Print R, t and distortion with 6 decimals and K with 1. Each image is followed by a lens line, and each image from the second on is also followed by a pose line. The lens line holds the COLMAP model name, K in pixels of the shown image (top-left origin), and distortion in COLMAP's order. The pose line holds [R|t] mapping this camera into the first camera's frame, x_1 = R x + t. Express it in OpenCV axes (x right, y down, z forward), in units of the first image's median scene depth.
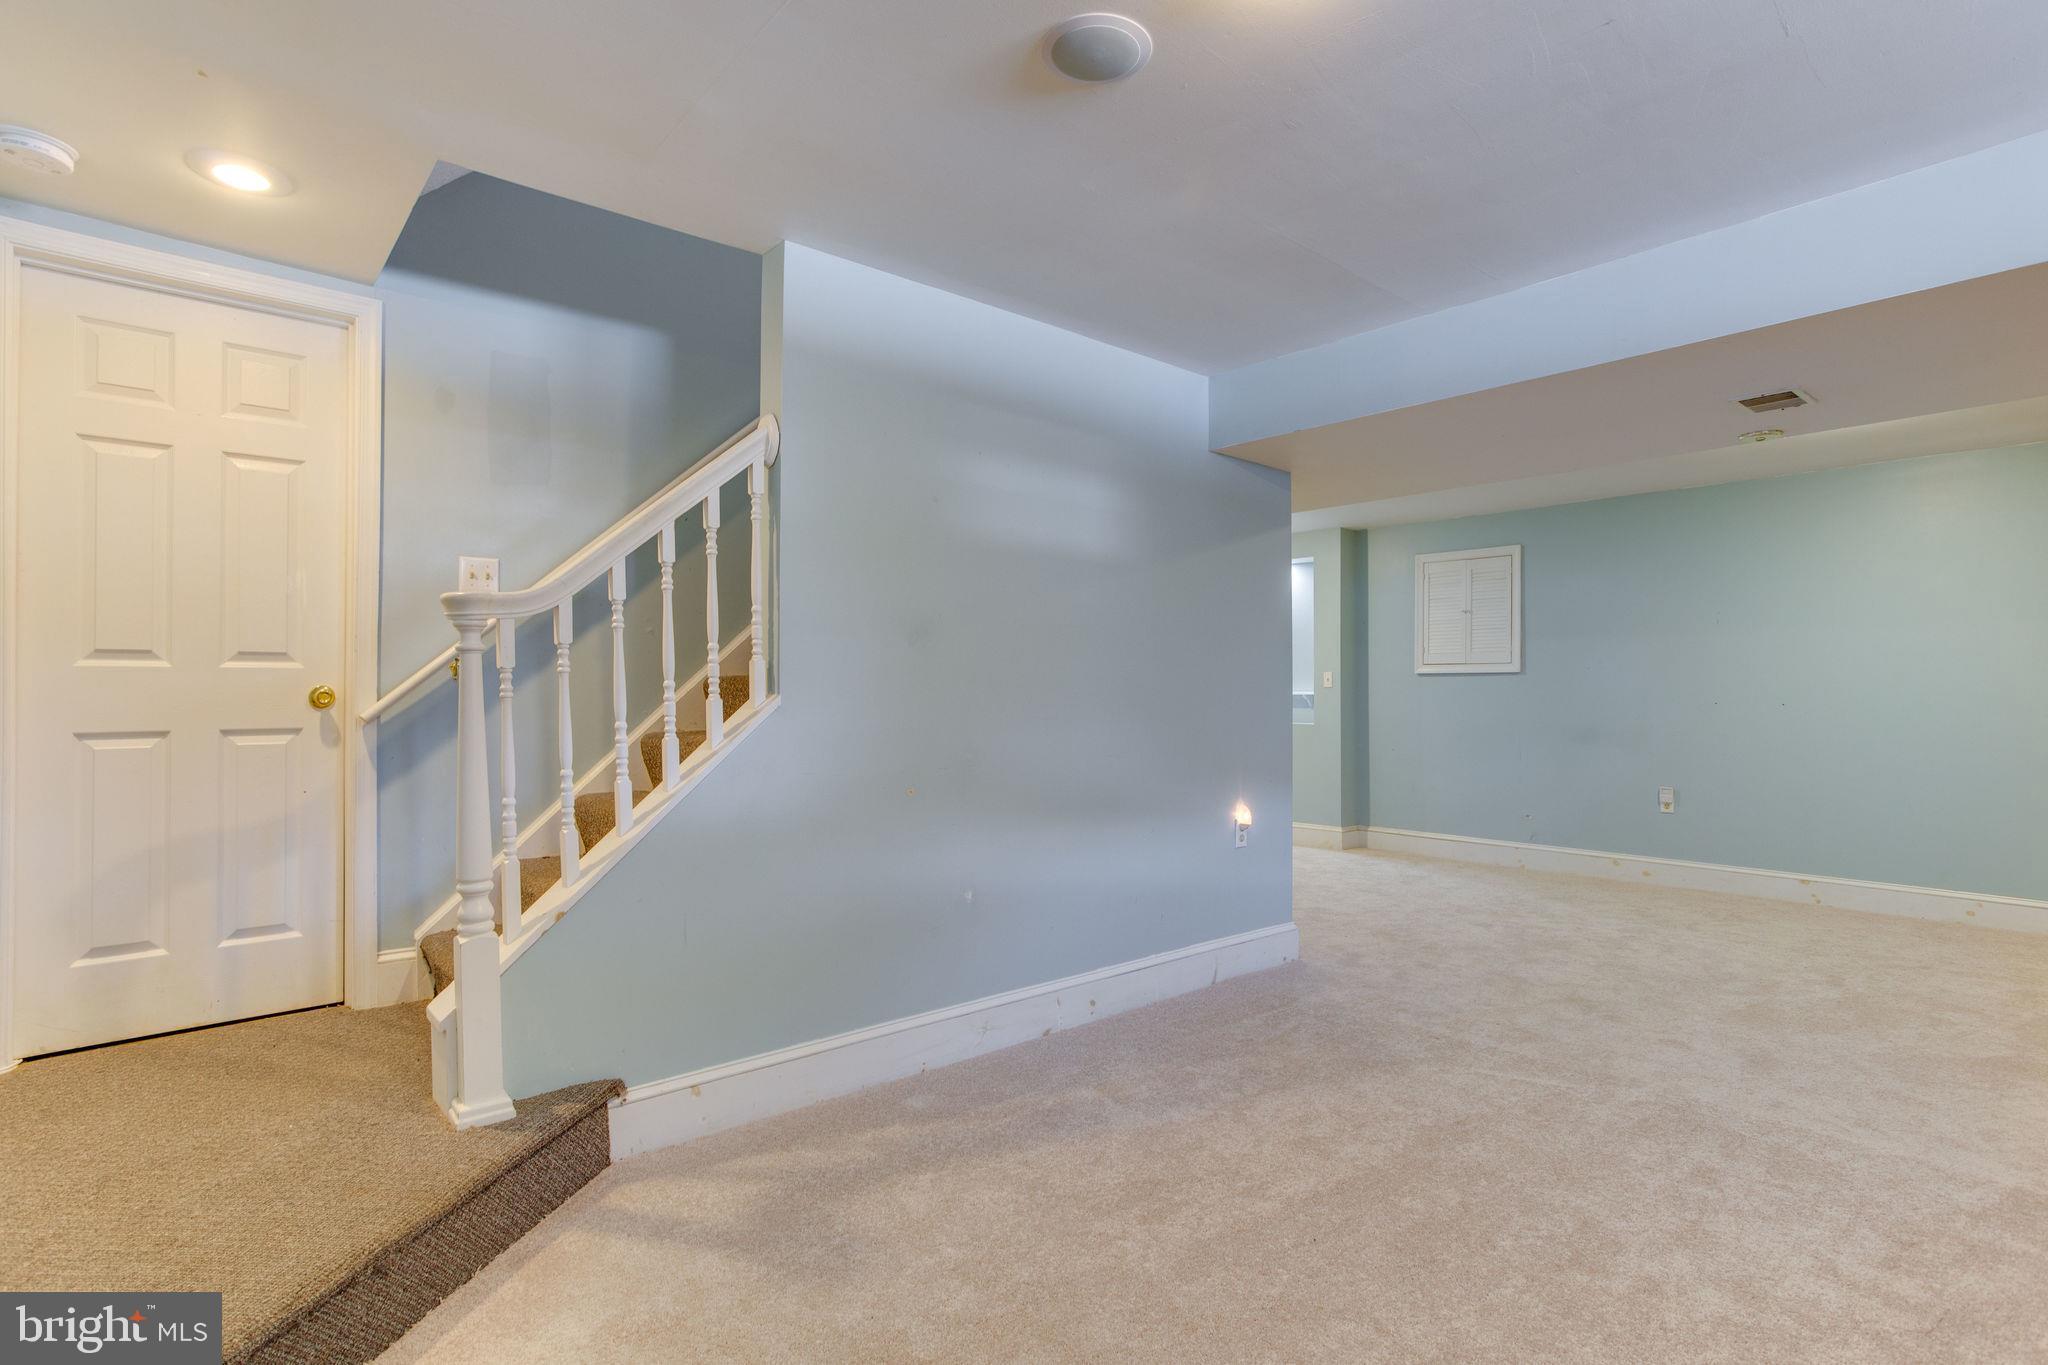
lens RADIAL K [[1023.8, 0, 1017.8], [0, 1023.8, 682.0], [0, 0, 1]] dist [-0.033924, 0.016132]
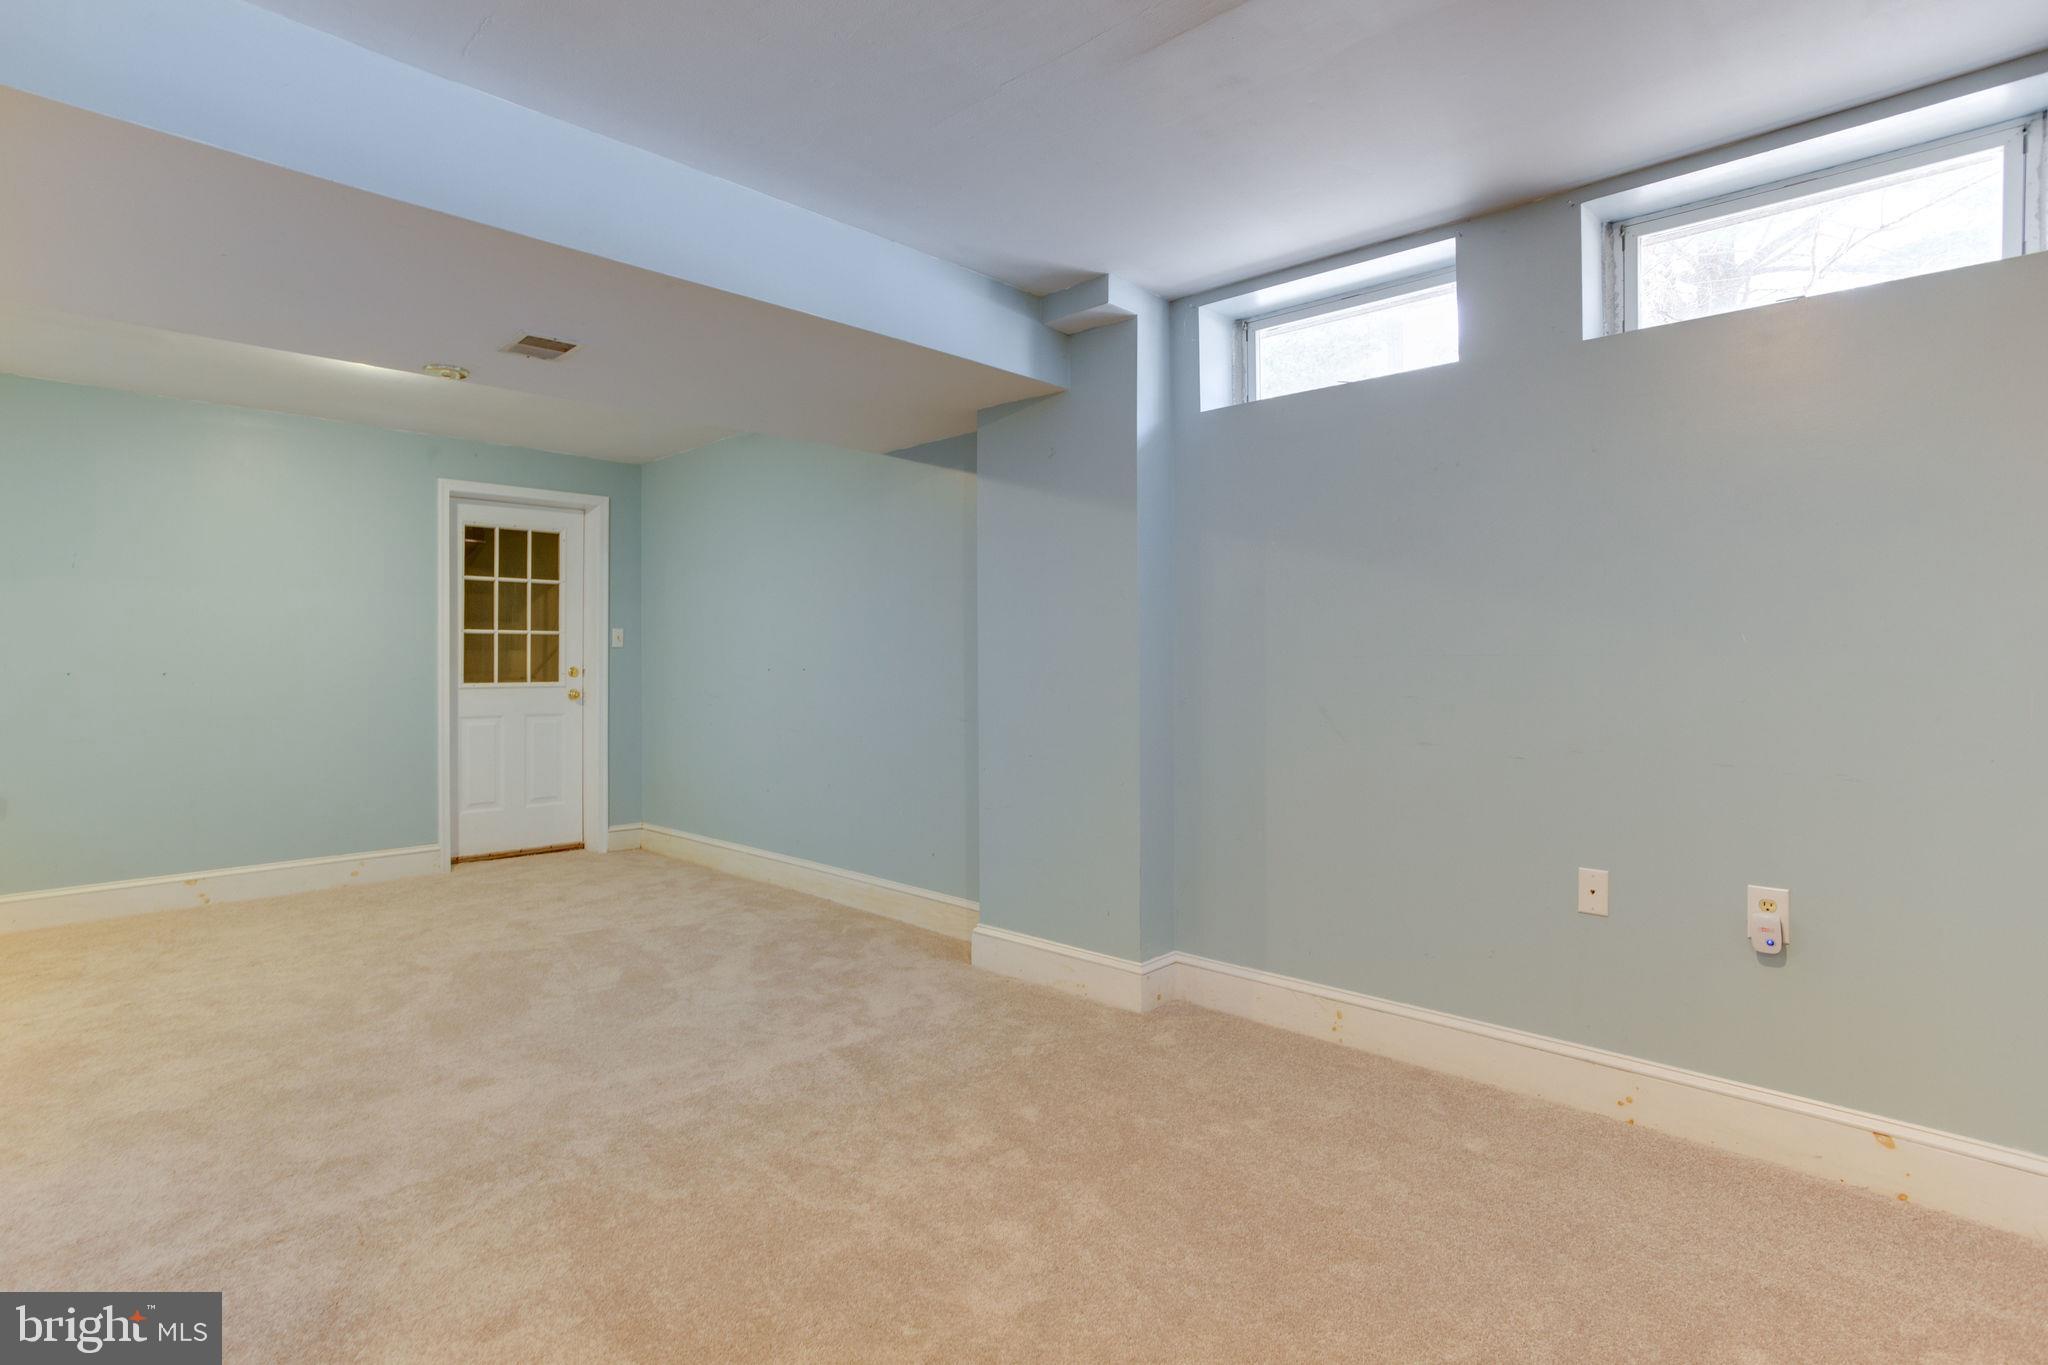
lens RADIAL K [[1023.8, 0, 1019.2], [0, 1023.8, 662.2], [0, 0, 1]] dist [-0.033924, 0.016132]
pose [[-0.065949, -0.018762, 0.997647, -0.251955], [0.000629, 0.999822, 0.018844, -0.016350], [-0.997823, 0.001870, -0.065926, 0.659515]]
